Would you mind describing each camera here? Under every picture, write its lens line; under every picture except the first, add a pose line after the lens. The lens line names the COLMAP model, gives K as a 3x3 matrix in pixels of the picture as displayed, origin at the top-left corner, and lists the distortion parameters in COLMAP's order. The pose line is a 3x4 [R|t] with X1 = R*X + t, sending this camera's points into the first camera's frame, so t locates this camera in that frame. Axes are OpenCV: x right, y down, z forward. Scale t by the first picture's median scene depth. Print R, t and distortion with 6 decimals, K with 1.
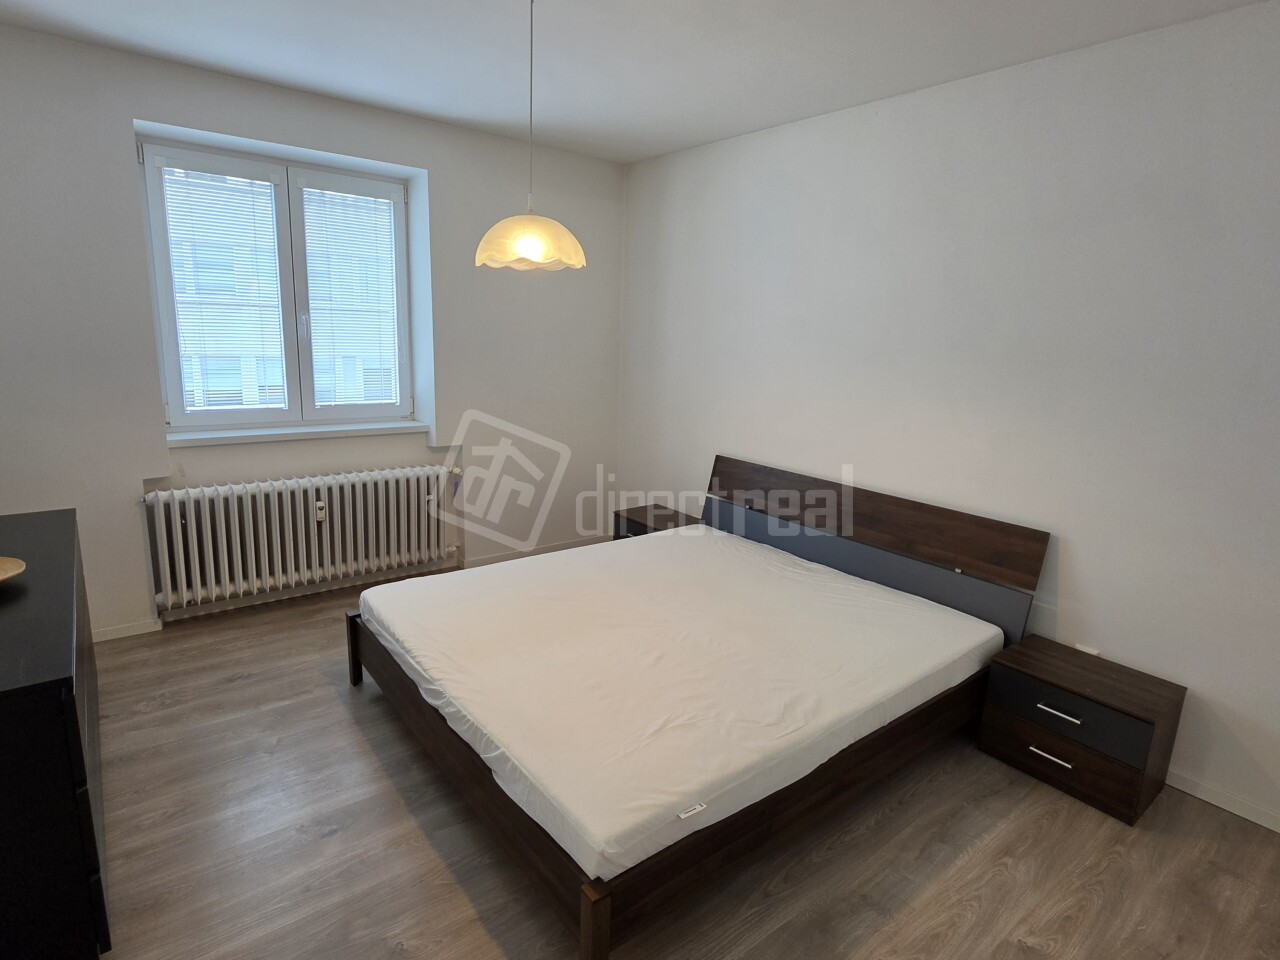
lens RADIAL K [[684.5, 0, 633.2], [0, 684.5, 474.1], [0, 0, 1]] dist [0.000493, -0.000034]
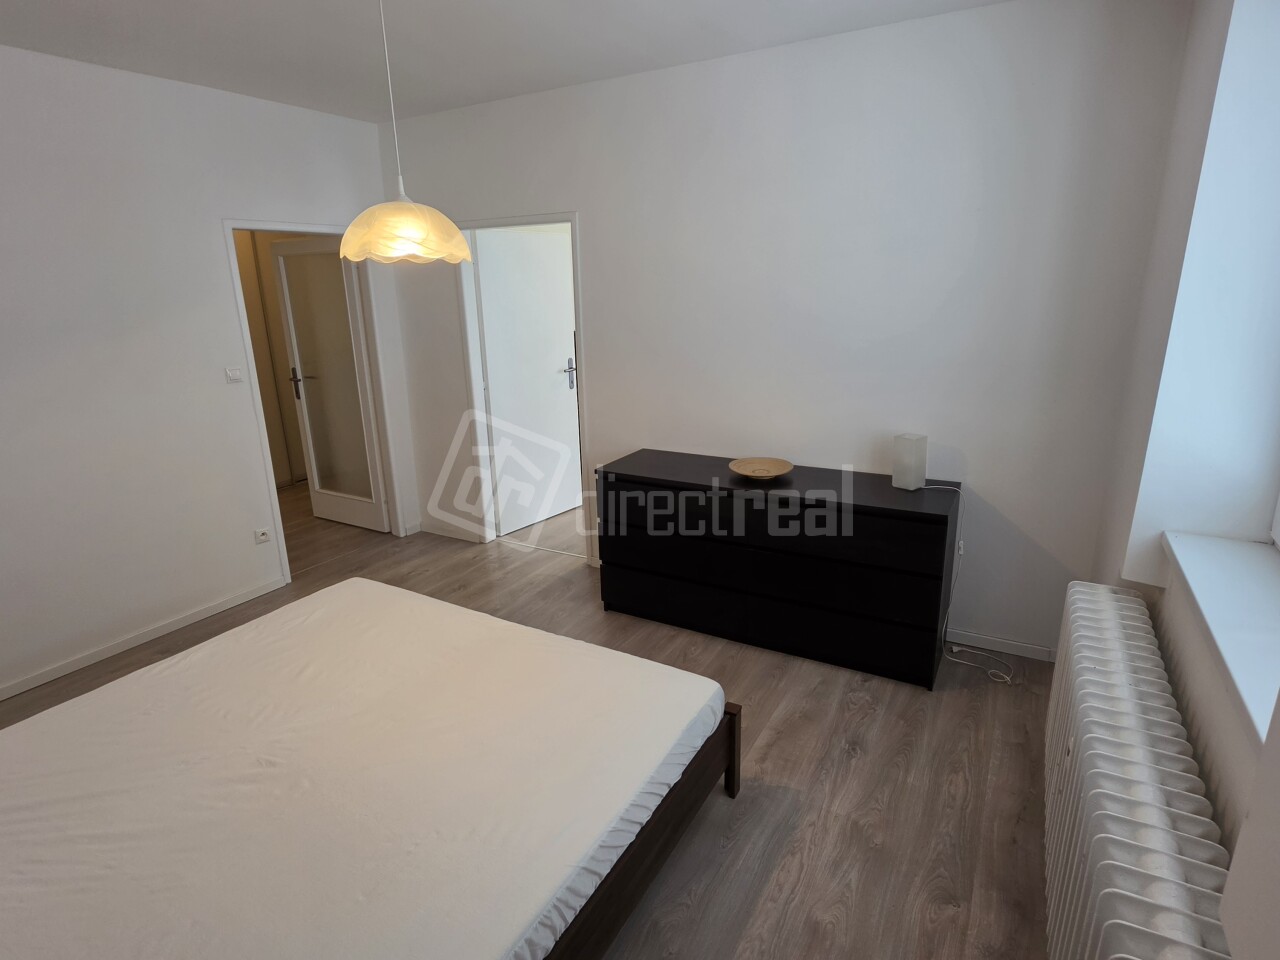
lens RADIAL K [[681.6, 0, 648.1], [0, 681.6, 476.2], [0, 0, 1]] dist [-0.003700, -0.000401]
pose [[-0.923912, 0.086666, -0.372660, -0.061511], [-0.091150, 0.896105, 0.434382, -0.298268], [0.371589, 0.435299, -0.820022, 1.290170]]
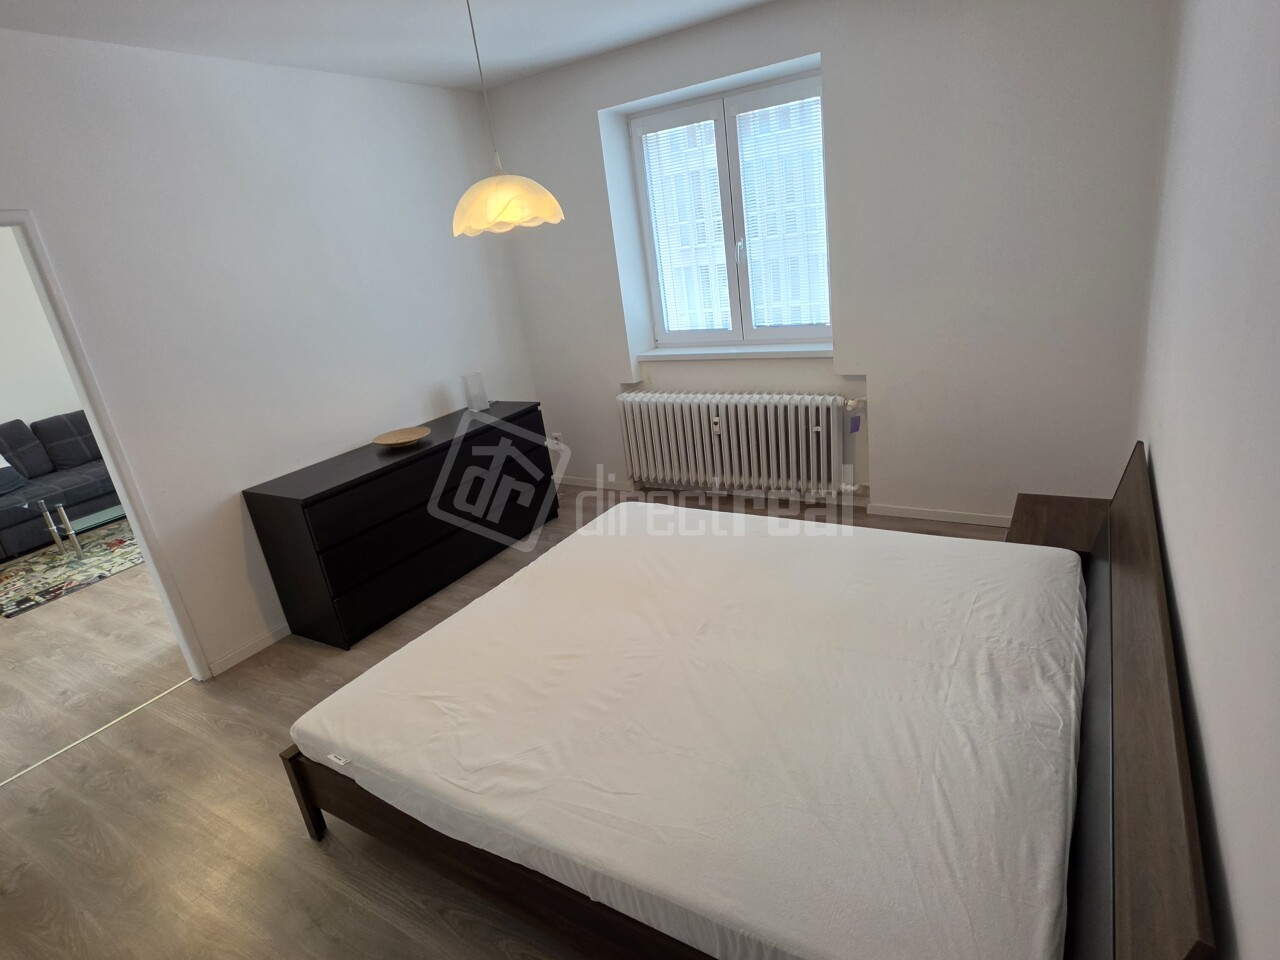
lens RADIAL K [[681.6, 0, 648.1], [0, 681.6, 476.2], [0, 0, 1]] dist [-0.003700, -0.000401]
pose [[0.350490, 0.231108, -0.907604, 0.593100], [-0.054006, 0.972451, 0.226765, -0.124825], [0.935008, -0.030463, 0.353315, 0.549359]]
